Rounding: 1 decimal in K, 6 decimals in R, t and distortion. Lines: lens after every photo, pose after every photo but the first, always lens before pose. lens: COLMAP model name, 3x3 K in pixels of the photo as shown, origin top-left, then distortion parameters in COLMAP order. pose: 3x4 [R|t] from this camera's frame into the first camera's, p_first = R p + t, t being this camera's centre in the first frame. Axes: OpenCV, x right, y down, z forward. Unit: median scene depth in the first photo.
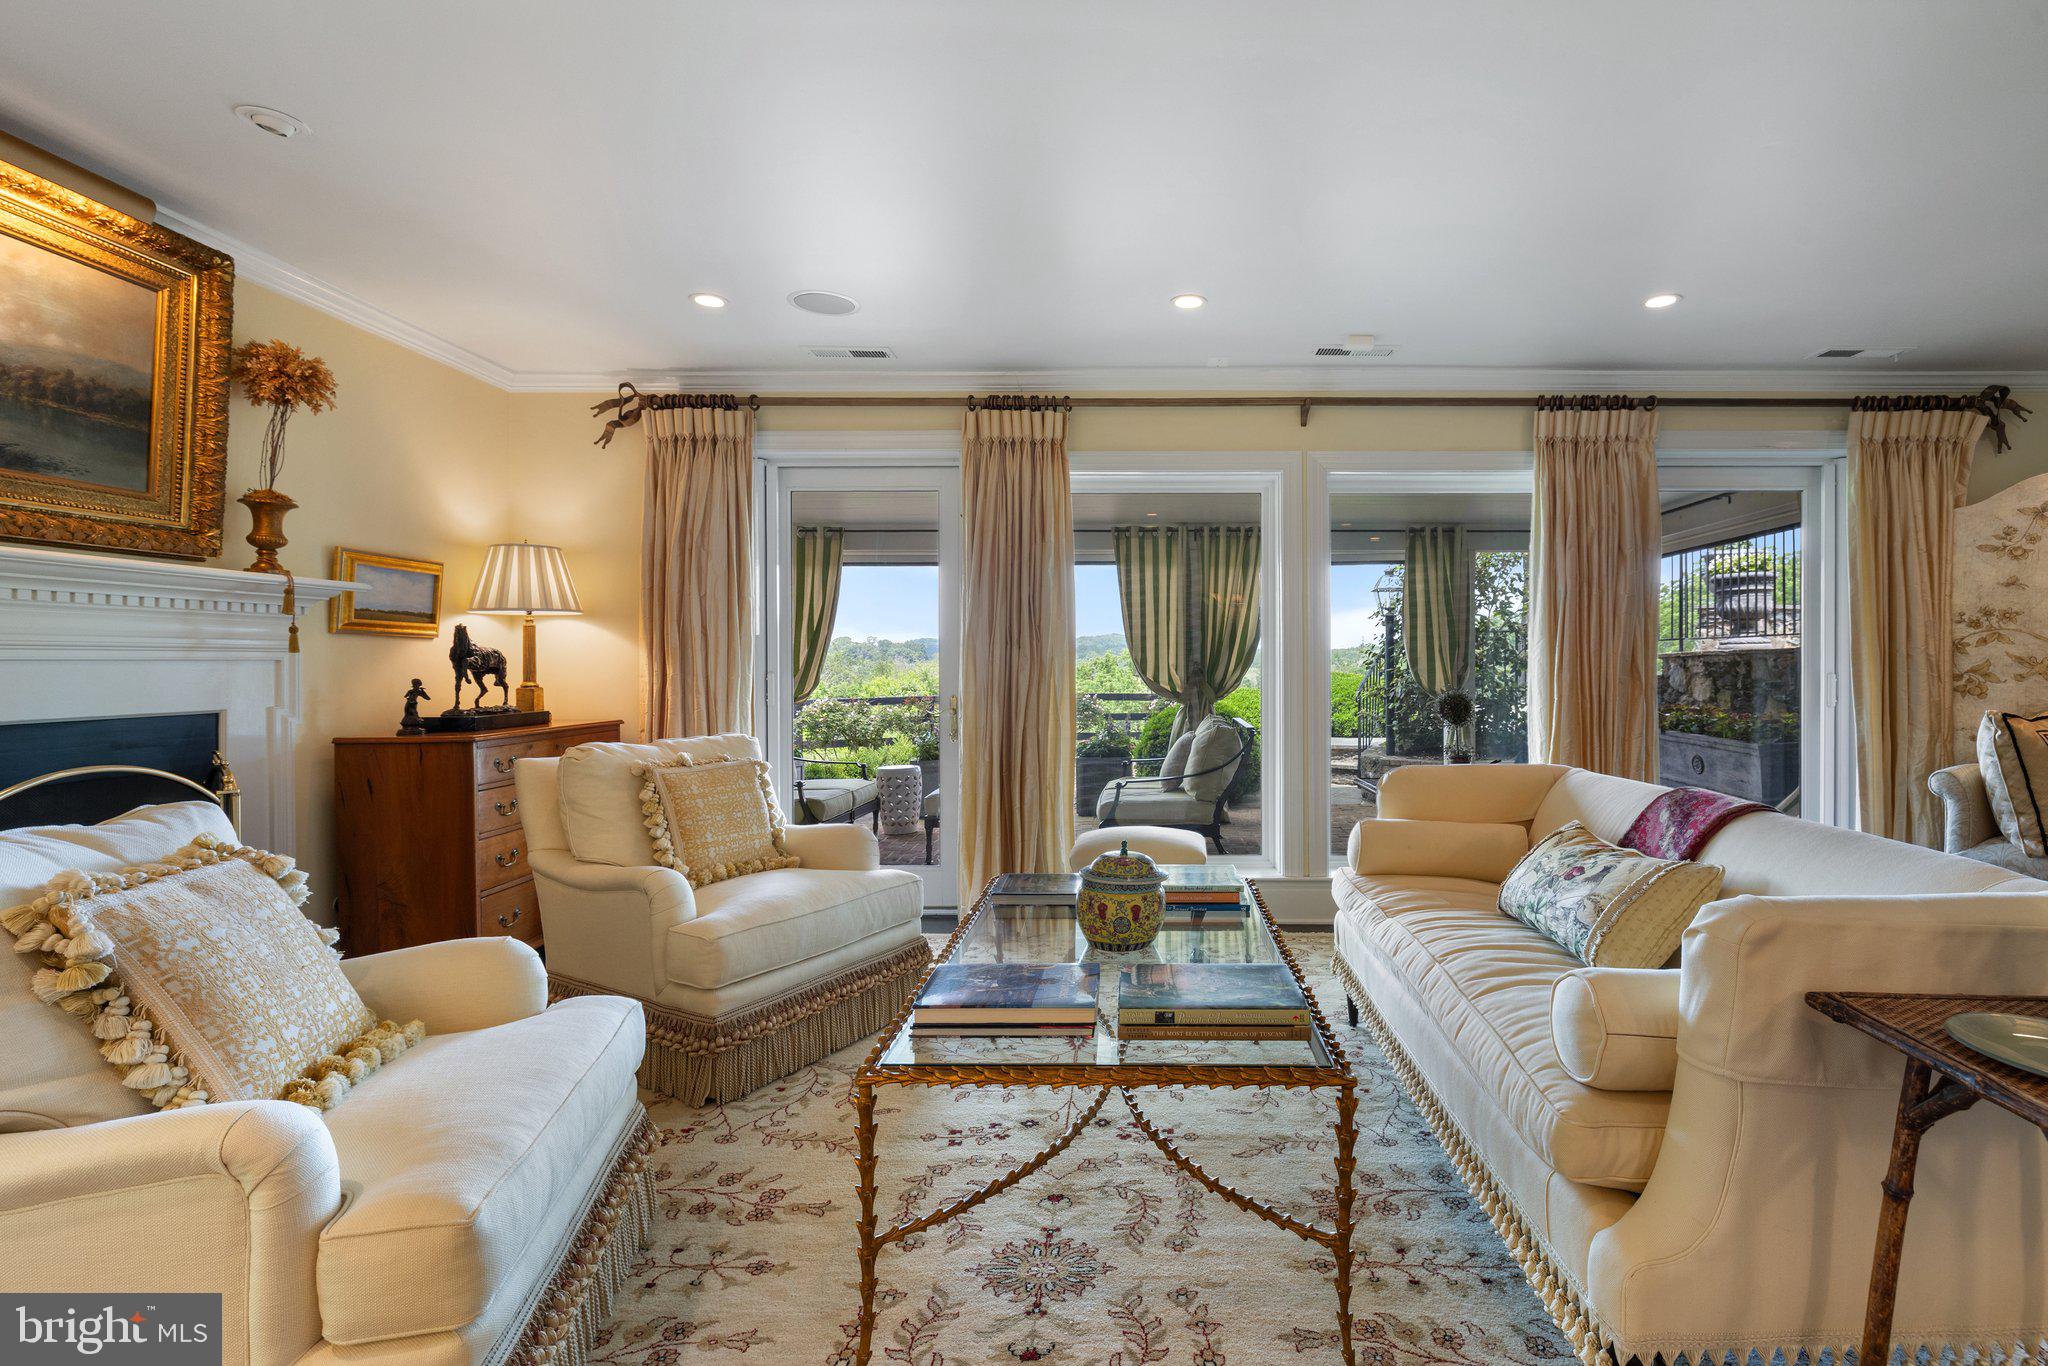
lens RADIAL K [[965.2, 0, 1156.0], [0, 965.2, 676.5], [0, 0, 1]] dist [-0.000276, 0.000193]
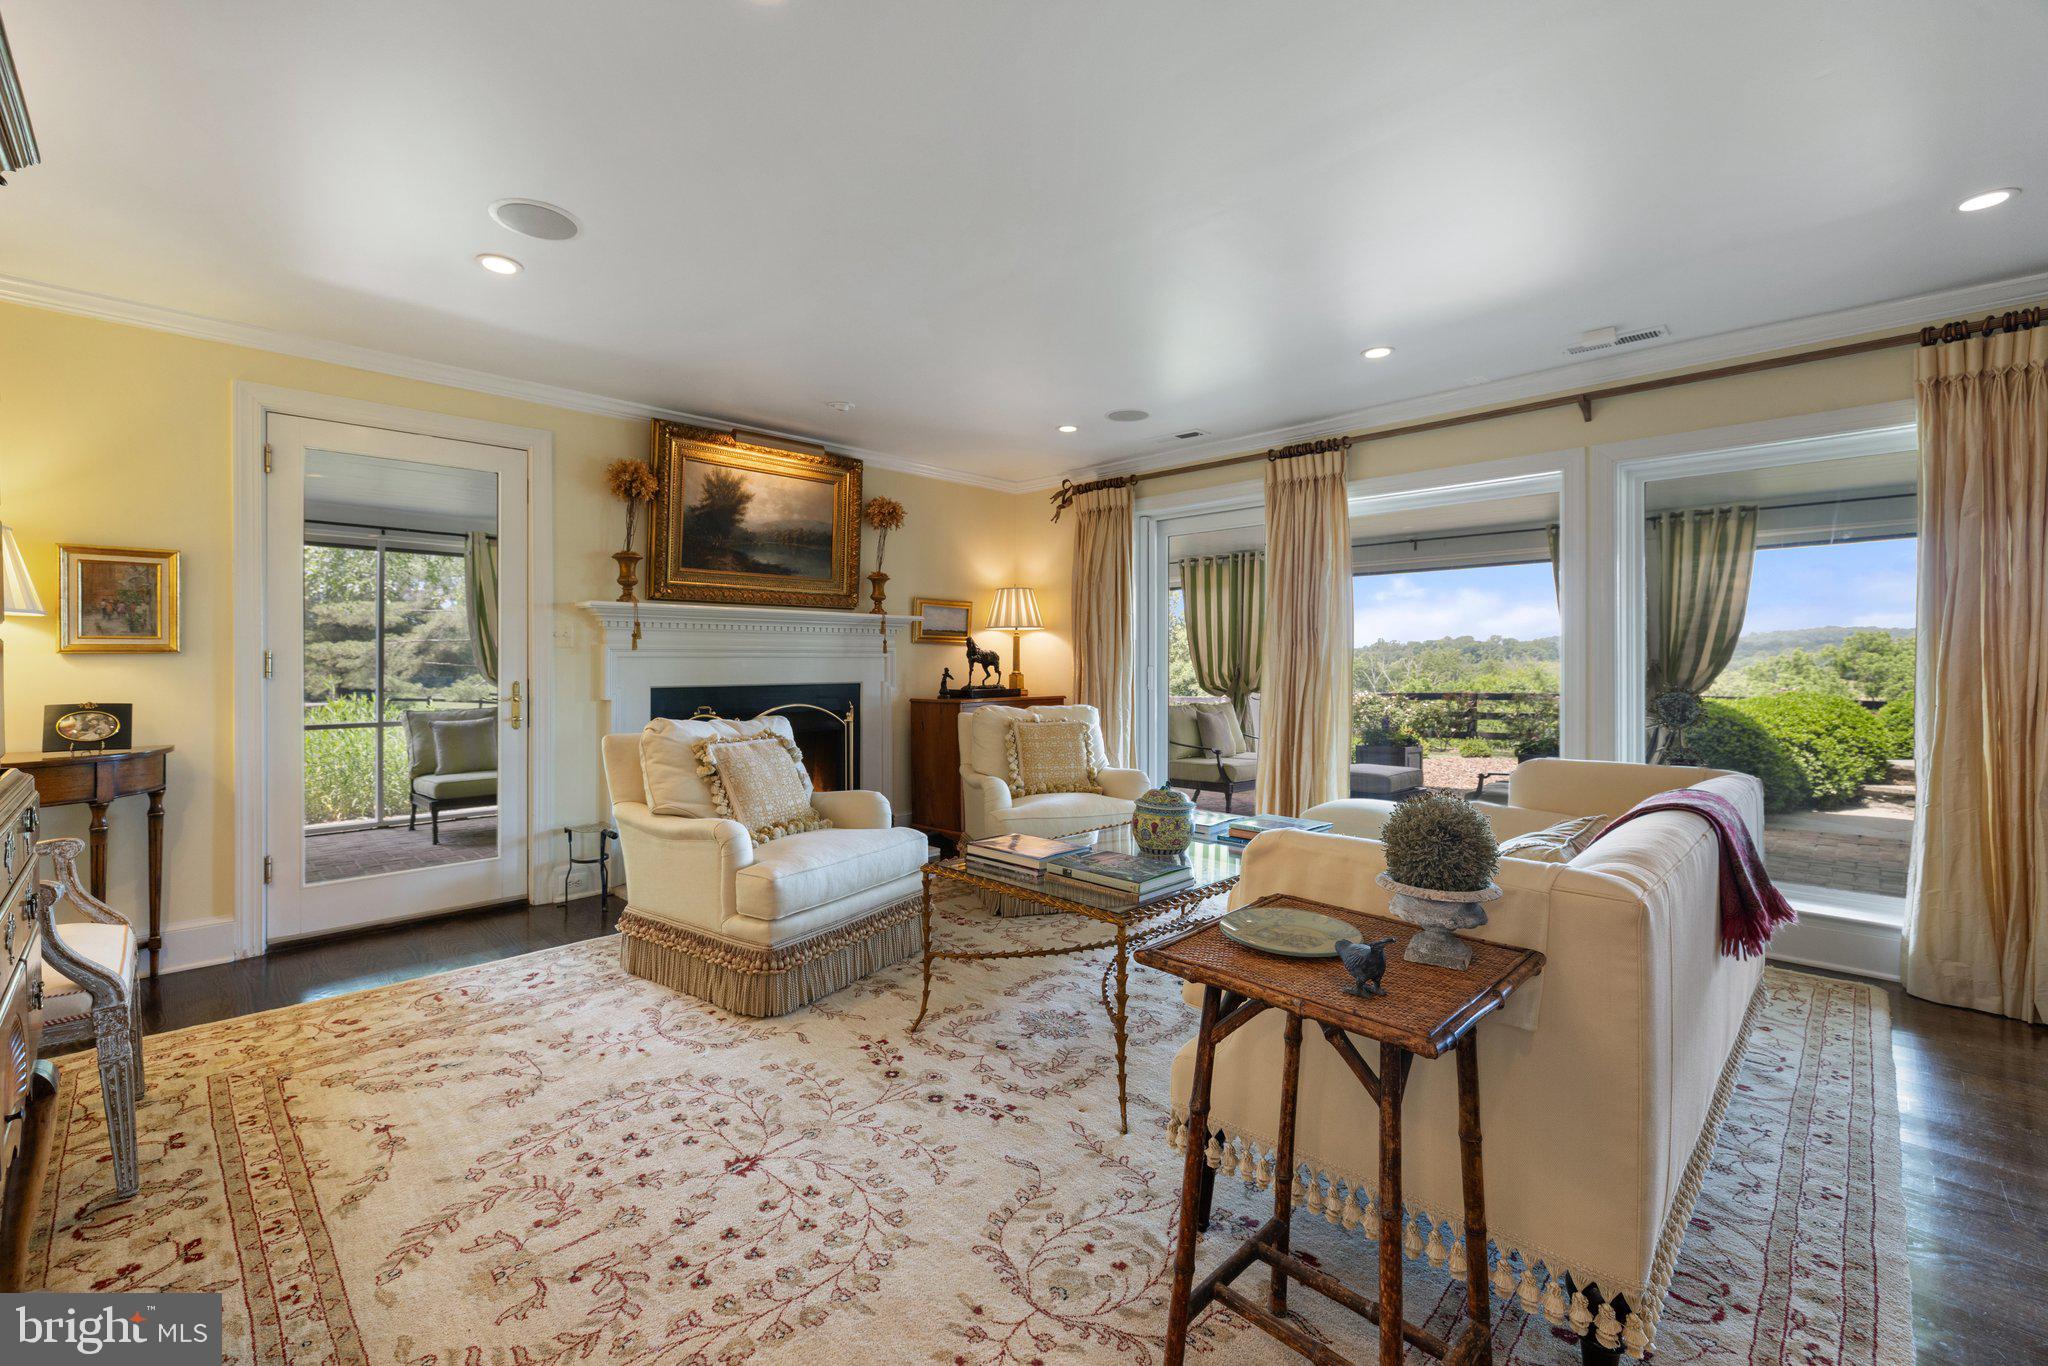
lens RADIAL K [[875.5, 0, 1027.3], [0, 875.5, 671.9], [0, 0, 1]] dist [-0.000214, -0.000046]
pose [[0.710961, 0.011031, -0.703145, 0.439206], [-0.012218, 0.999920, 0.003334, 0.002528], [0.703125, 0.006221, 0.711039, -0.050572]]
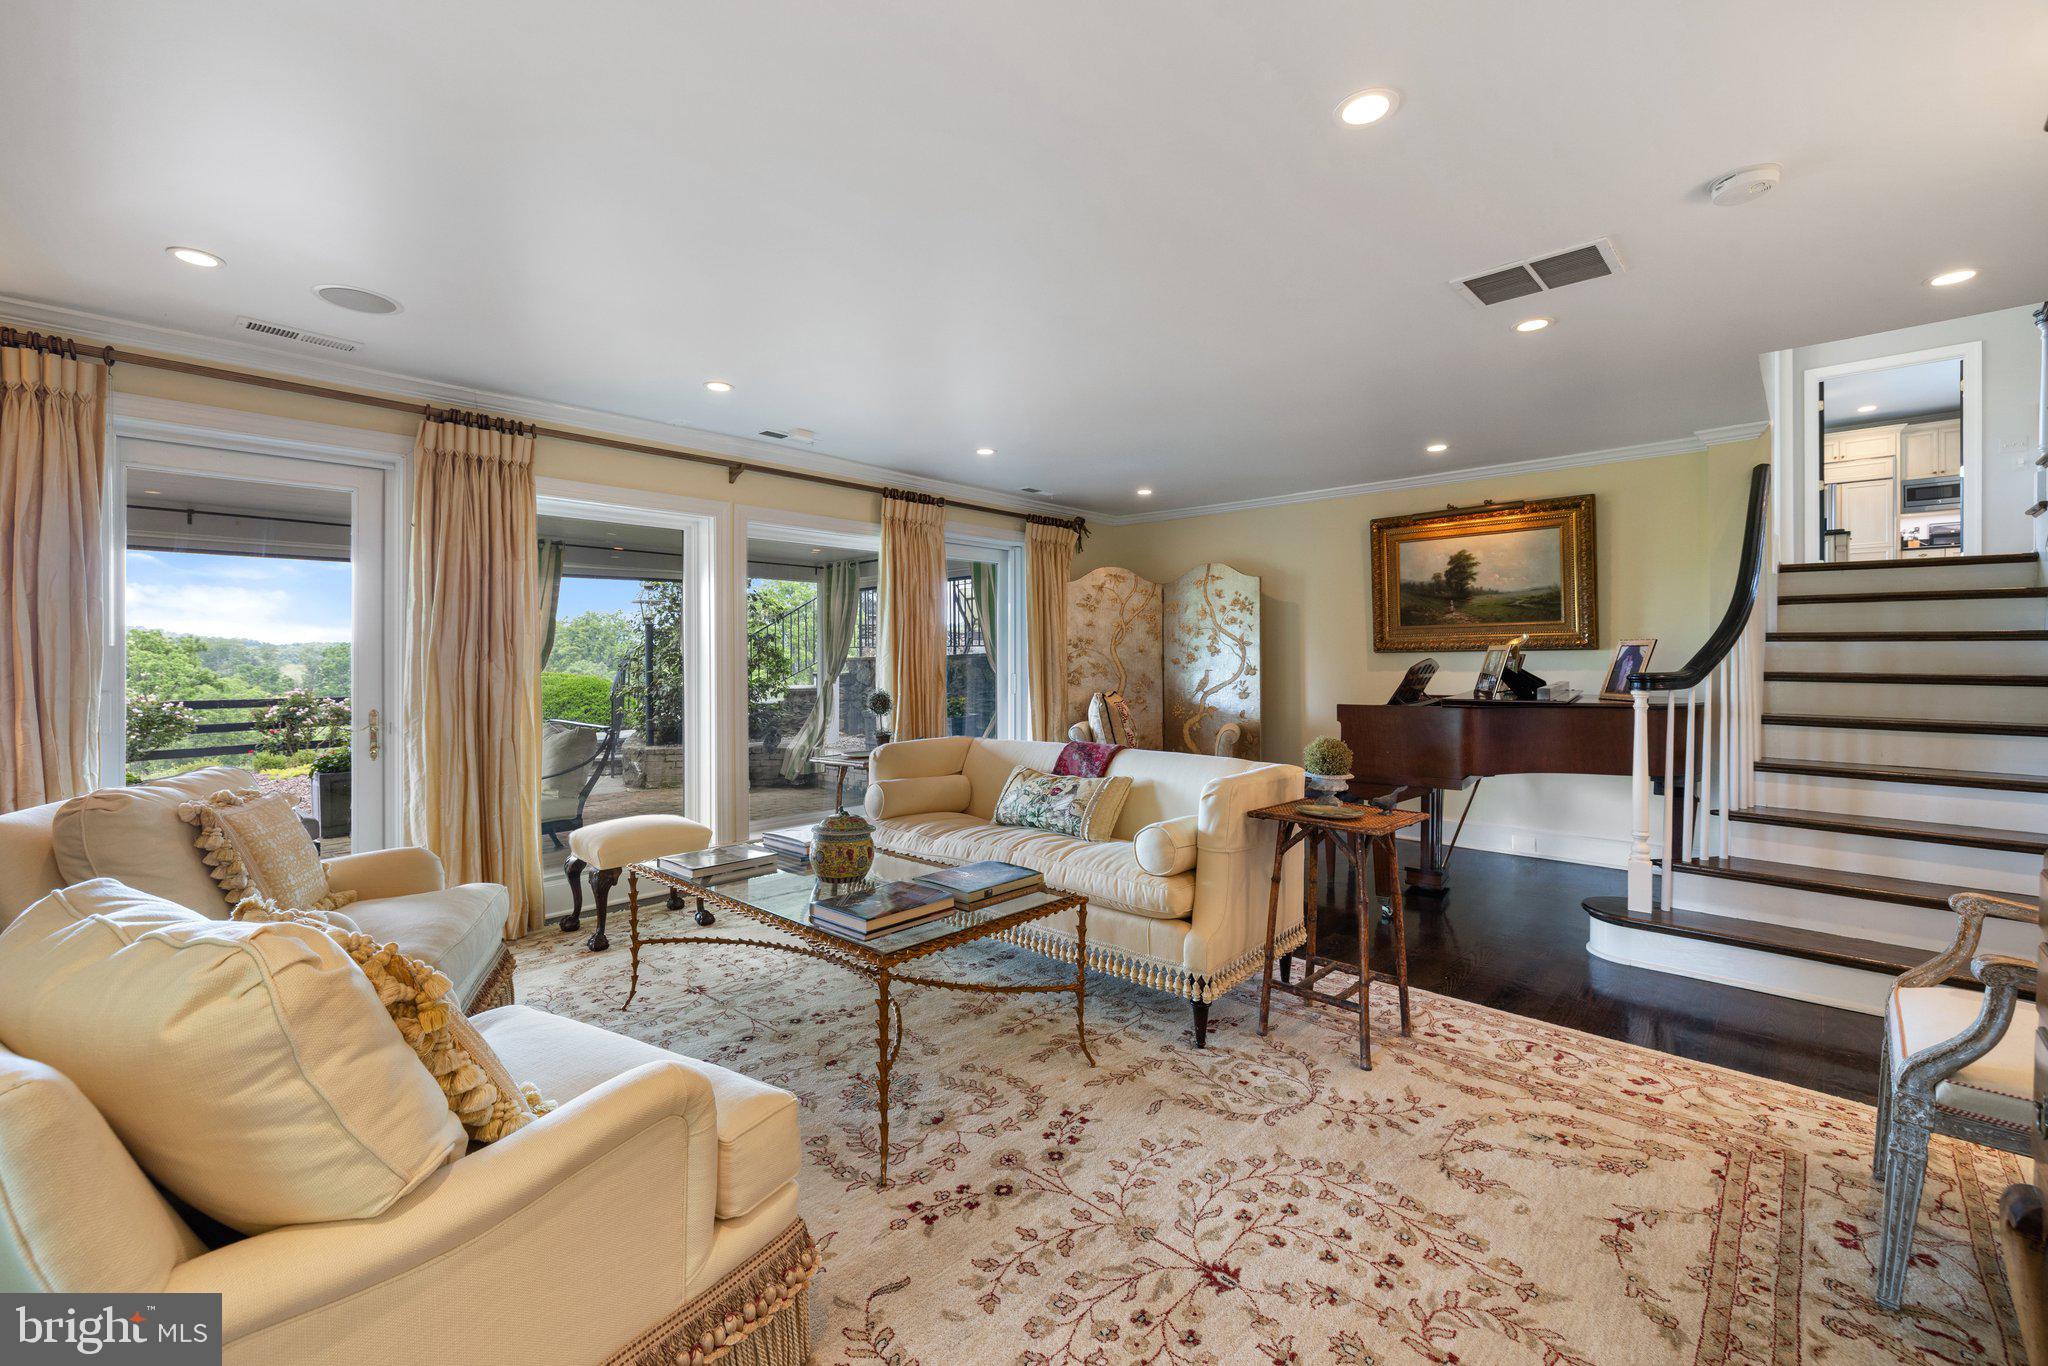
lens RADIAL K [[836.7, 0, 1019.4], [0, 836.7, 667.3], [0, 0, 1]] dist [0.001314, 0.000293]
pose [[0.690247, -0.008709, 0.723521, -0.439440], [0.011587, 0.999932, 0.000982, -0.019222], [-0.723481, 0.007706, 0.690301, -0.024887]]
